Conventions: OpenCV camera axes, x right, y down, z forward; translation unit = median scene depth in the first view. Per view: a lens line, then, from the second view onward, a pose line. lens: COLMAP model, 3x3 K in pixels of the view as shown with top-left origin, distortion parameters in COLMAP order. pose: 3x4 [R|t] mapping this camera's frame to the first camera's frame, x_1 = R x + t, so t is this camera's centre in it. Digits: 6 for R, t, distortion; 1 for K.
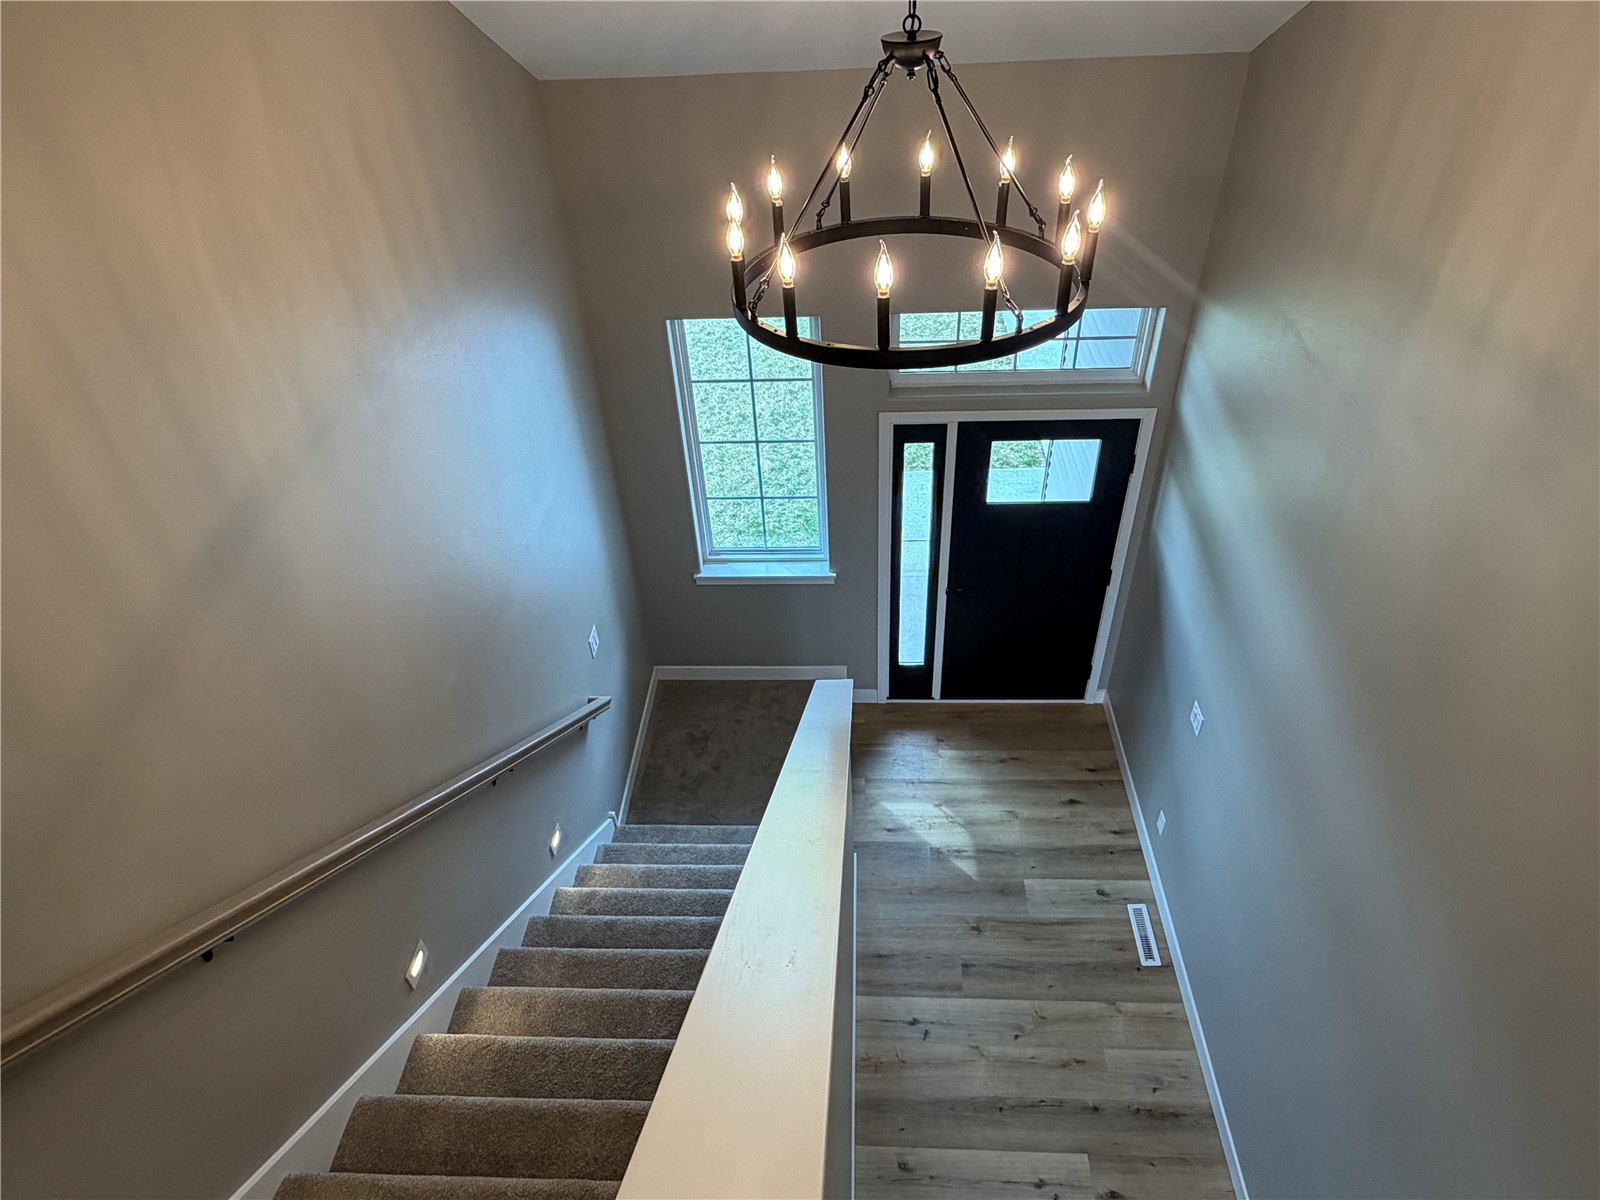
lens RADIAL K [[948.3, 0, 794.2], [0, 948.3, 598.4], [0, 0, 1]] dist [0.000831, -0.000048]
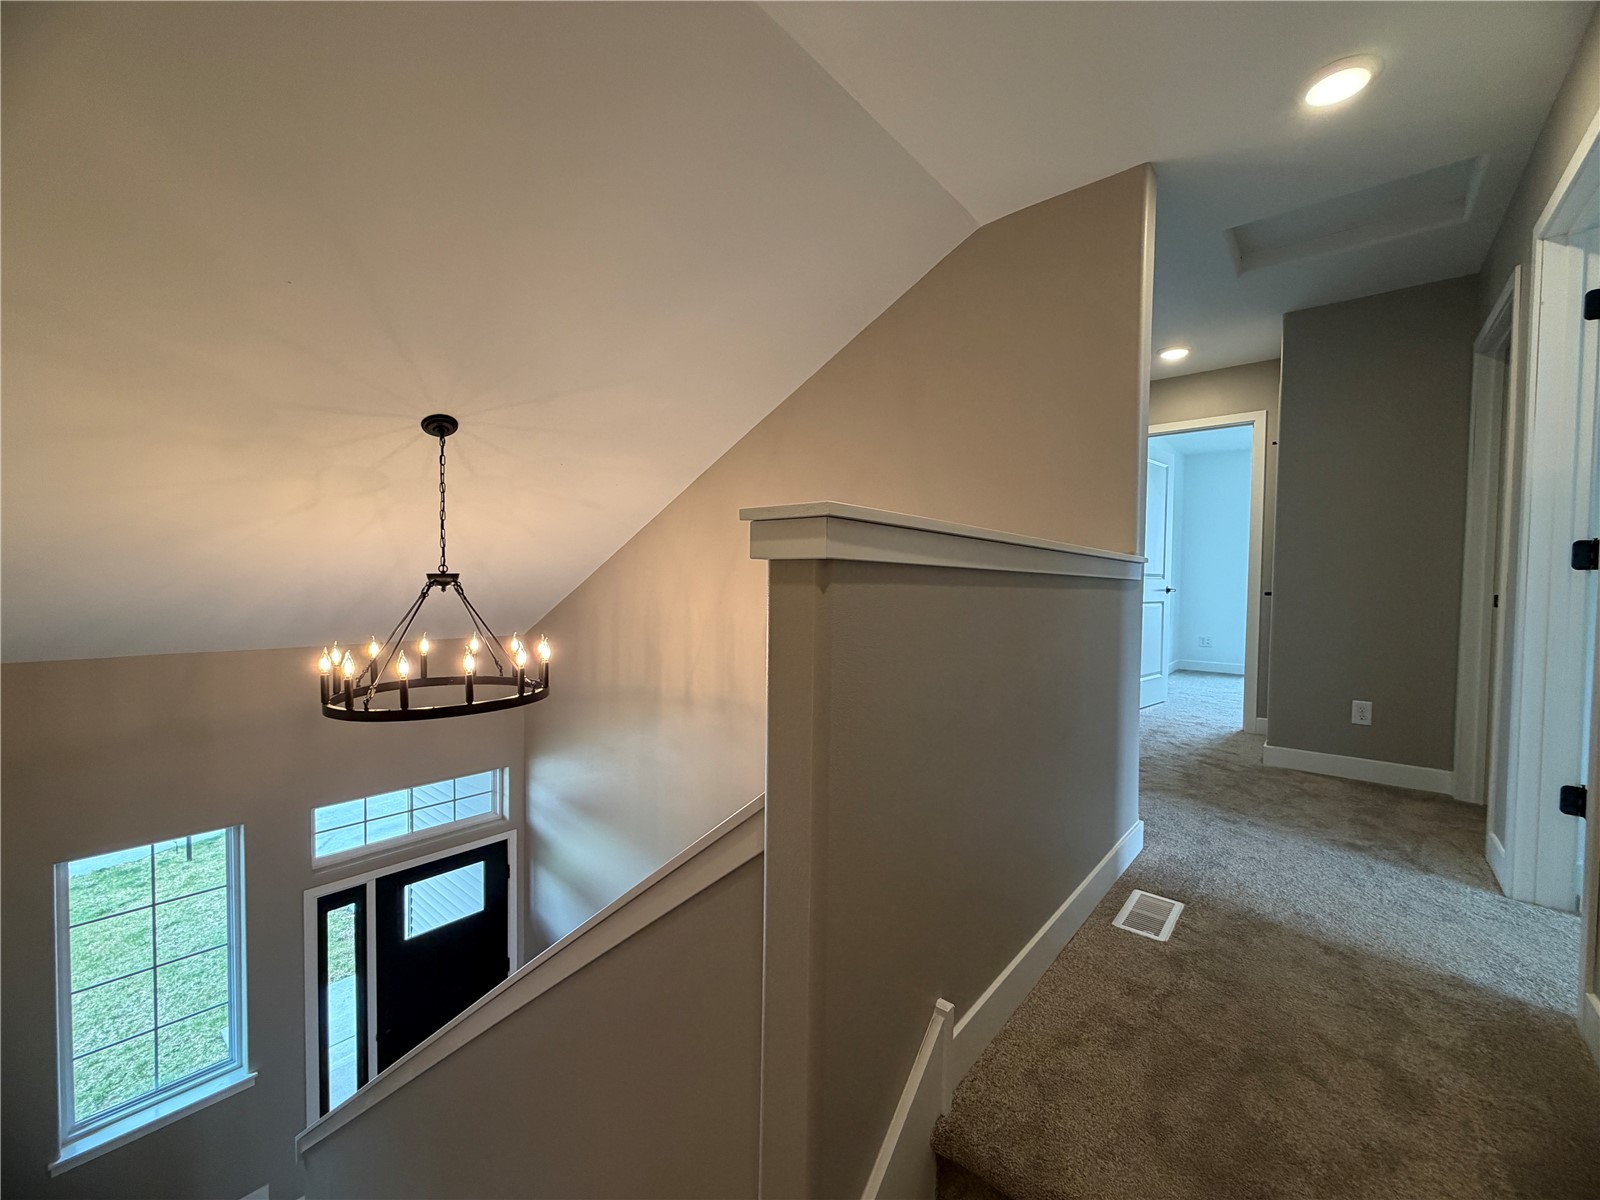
lens RADIAL K [[638.1, 0, 795.0], [0, 638.1, 605.3], [0, 0, 1]] dist [-0.002548, -0.000506]
pose [[0.597853, 0.035810, 0.800805, -0.207615], [0.477374, 0.786632, -0.391567, 0.145791], [-0.643961, 0.616383, 0.453196, -0.030670]]
